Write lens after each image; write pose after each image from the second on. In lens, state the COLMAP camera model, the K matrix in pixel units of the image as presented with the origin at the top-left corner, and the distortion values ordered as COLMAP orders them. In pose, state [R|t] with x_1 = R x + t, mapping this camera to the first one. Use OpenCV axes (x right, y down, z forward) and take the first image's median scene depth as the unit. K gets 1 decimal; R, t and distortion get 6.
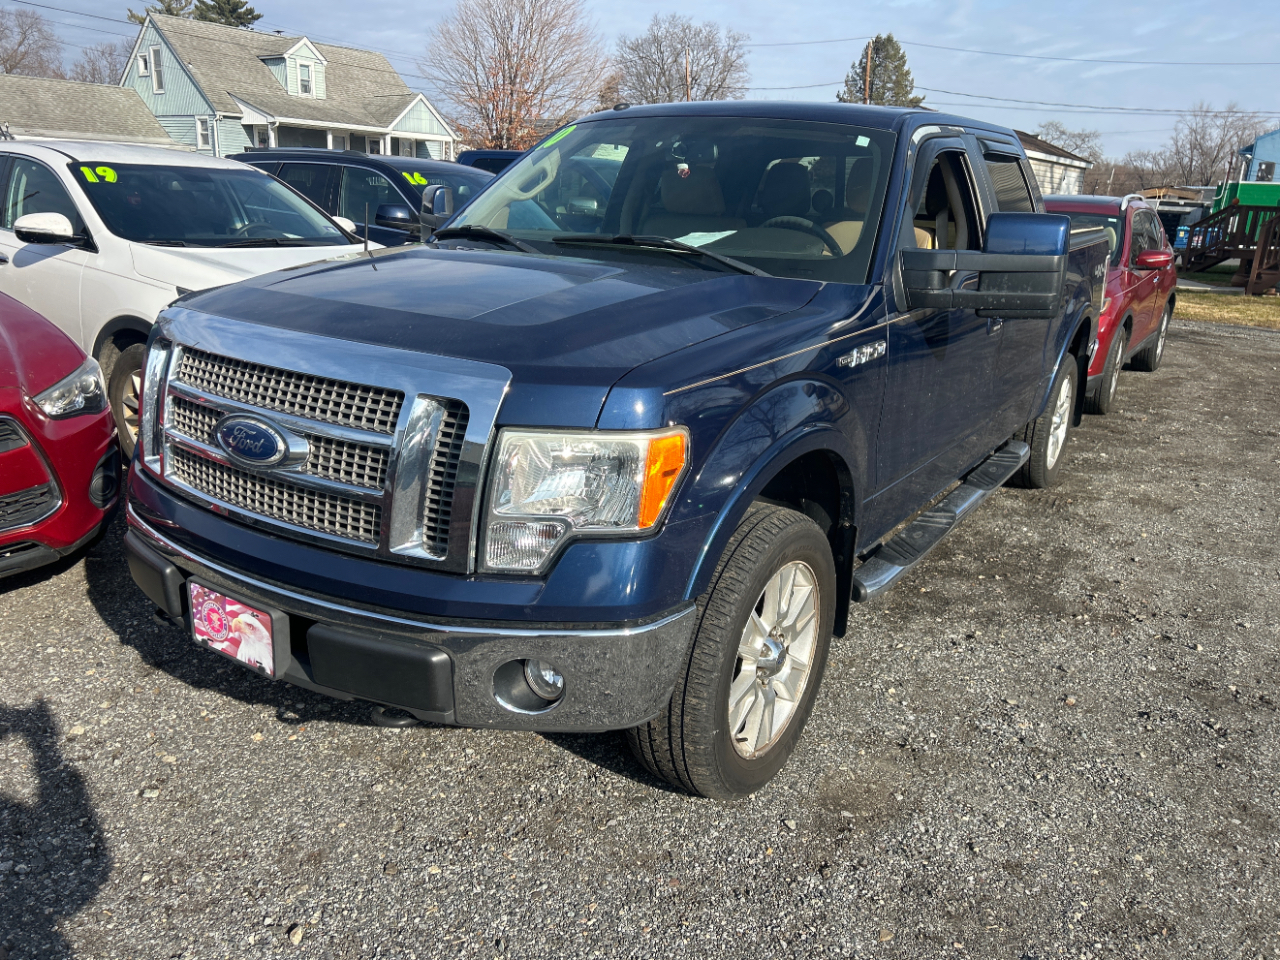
lens RADIAL K [[974.3, 0, 640.0], [0, 974.3, 480.0], [0, 0, 1]] dist [0.055386, -0.072993]
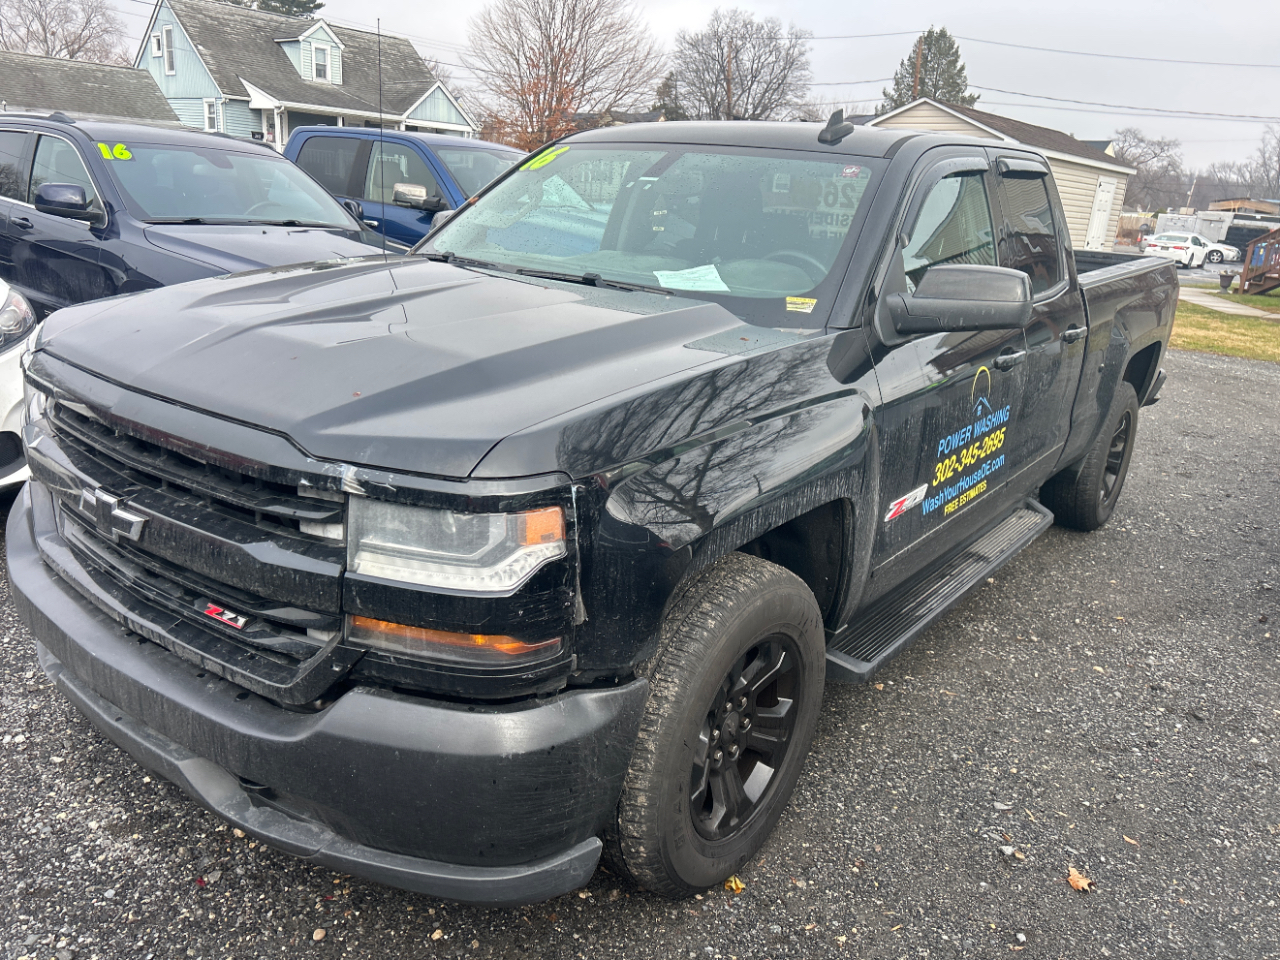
lens RADIAL K [[974.3, 0, 640.0], [0, 974.3, 480.0], [0, 0, 1]] dist [0.055386, -0.072993]
pose [[0.997439, 0.042801, -0.057301, 0.027541], [-0.042716, 0.999084, 0.002697, -0.009084], [0.057364, -0.000242, 0.998353, 0.032654]]
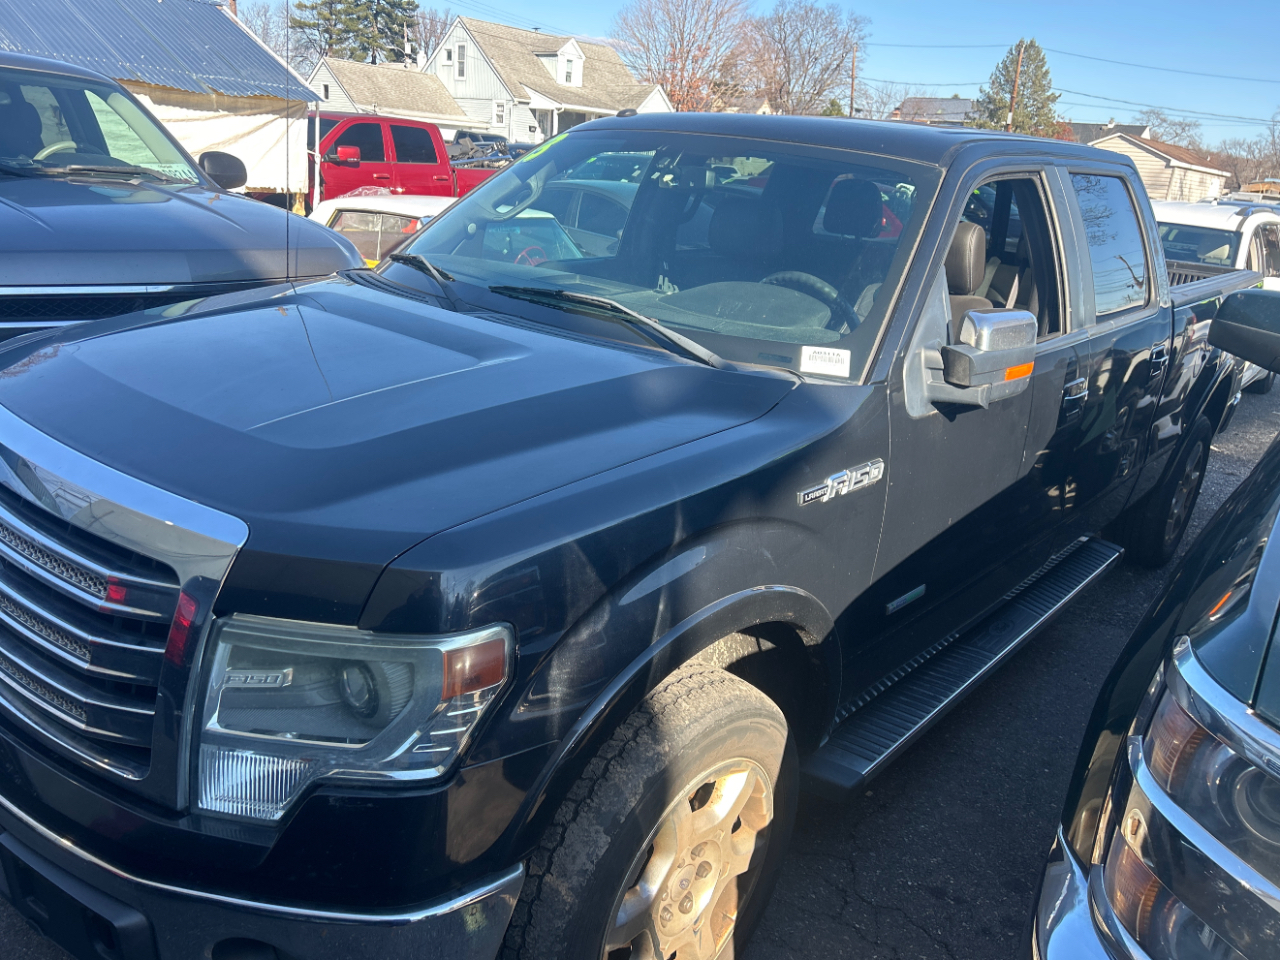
lens RADIAL K [[974.3, 0, 640.0], [0, 974.3, 480.0], [0, 0, 1]] dist [0.055386, -0.072993]
pose [[0.997119, 0.055905, -0.051262, -0.095805], [-0.054213, 0.997956, 0.033828, 0.038068], [0.053049, -0.030952, 0.998112, -0.153778]]
